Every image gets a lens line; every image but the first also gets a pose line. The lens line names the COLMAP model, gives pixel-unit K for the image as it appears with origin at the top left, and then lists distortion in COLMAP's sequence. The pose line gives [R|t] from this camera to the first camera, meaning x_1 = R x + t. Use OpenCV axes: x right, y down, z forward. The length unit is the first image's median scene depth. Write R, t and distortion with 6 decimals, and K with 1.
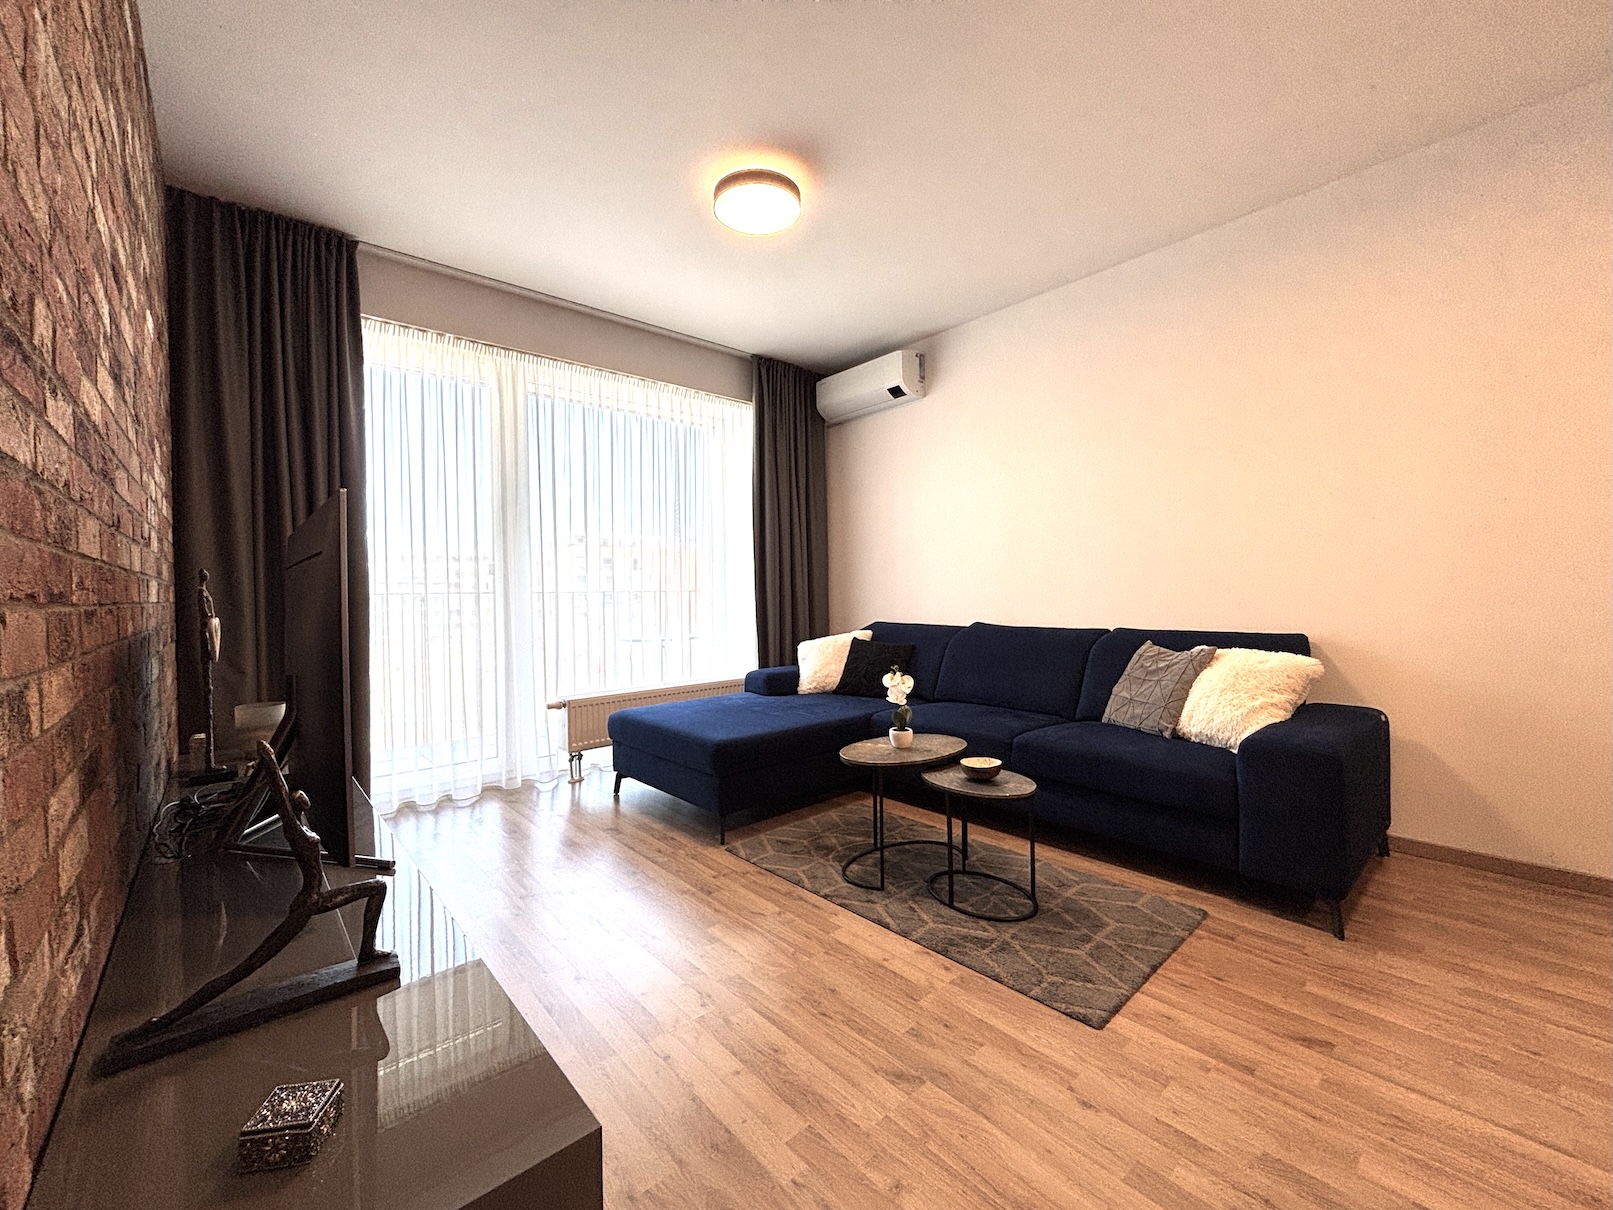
lens RADIAL K [[648.2, 0, 807.0], [0, 648.2, 594.5], [0, 0, 1]] dist [0.006769, -0.000605]
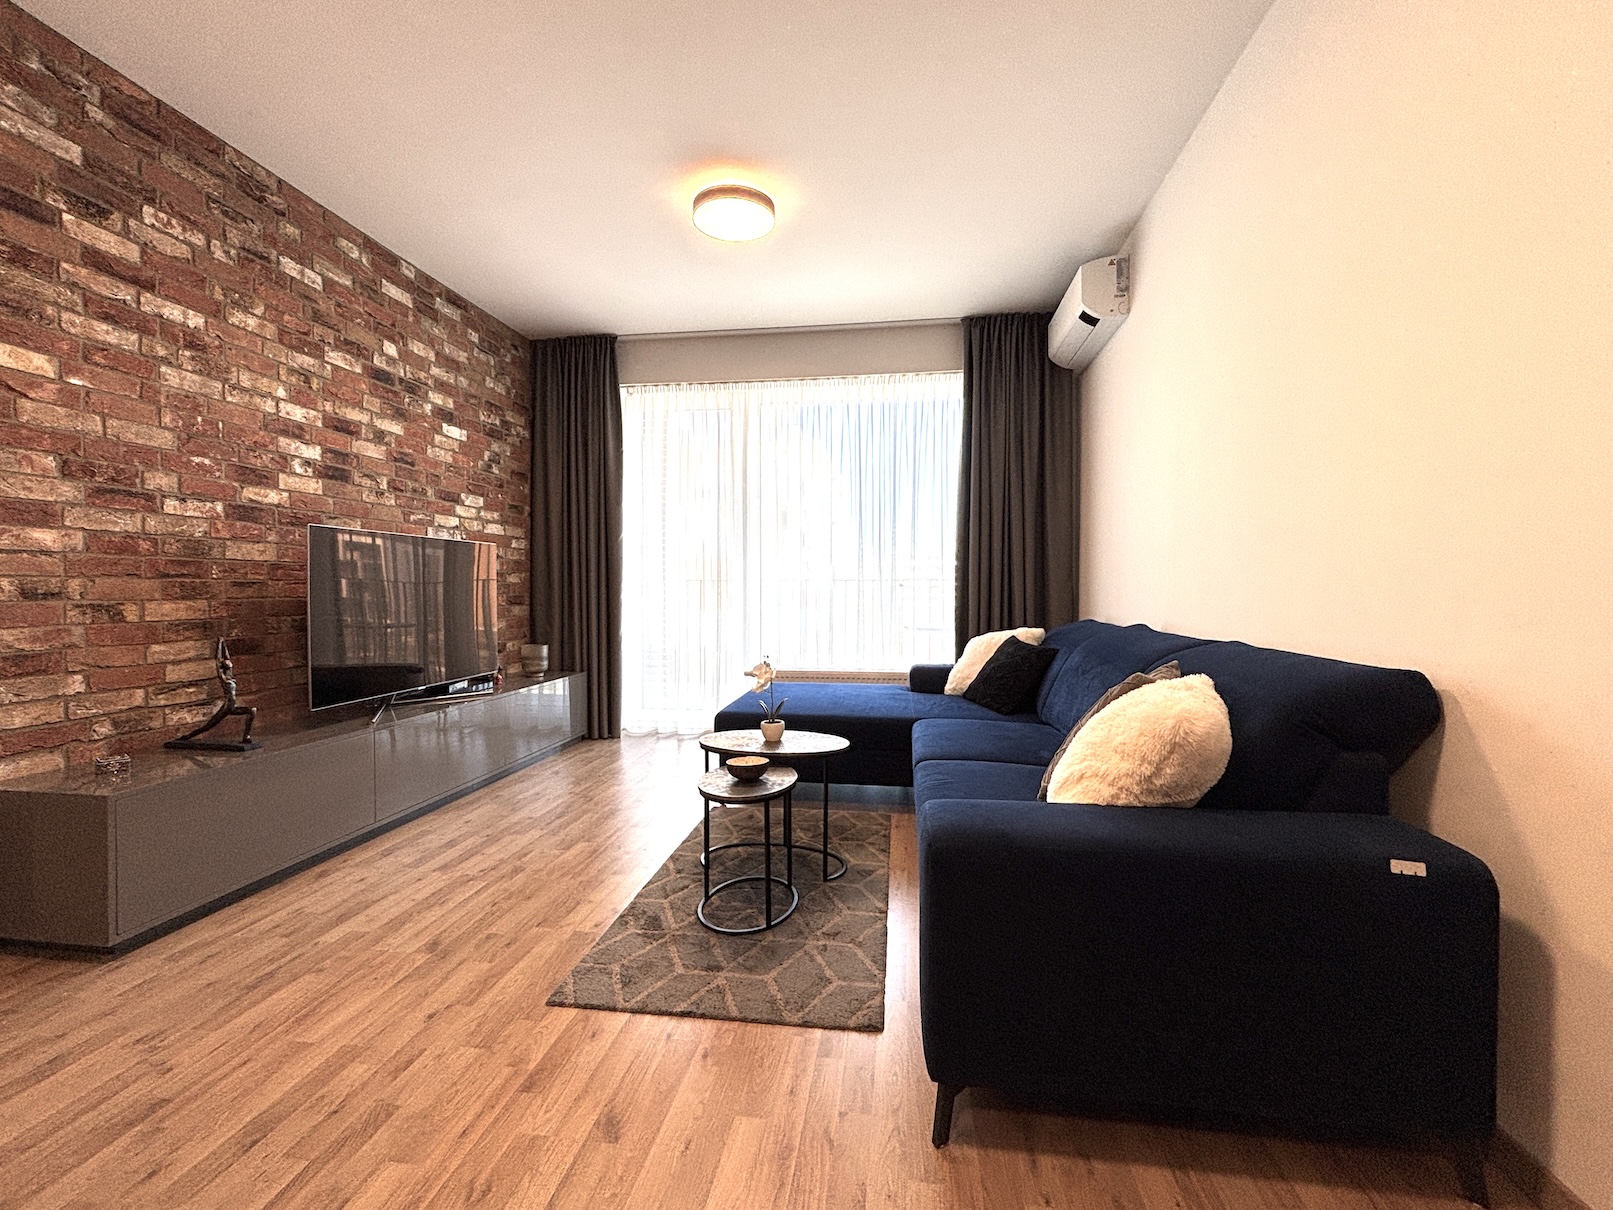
lens RADIAL K [[696.6, 0, 815.5], [0, 696.6, 595.8], [0, 0, 1]] dist [-0.000529, -0.000139]
pose [[0.651806, 0.023465, -0.758022, 0.775708], [-0.012882, 0.999720, 0.019871, 0.000533], [0.758276, -0.003187, 0.651926, 0.307172]]
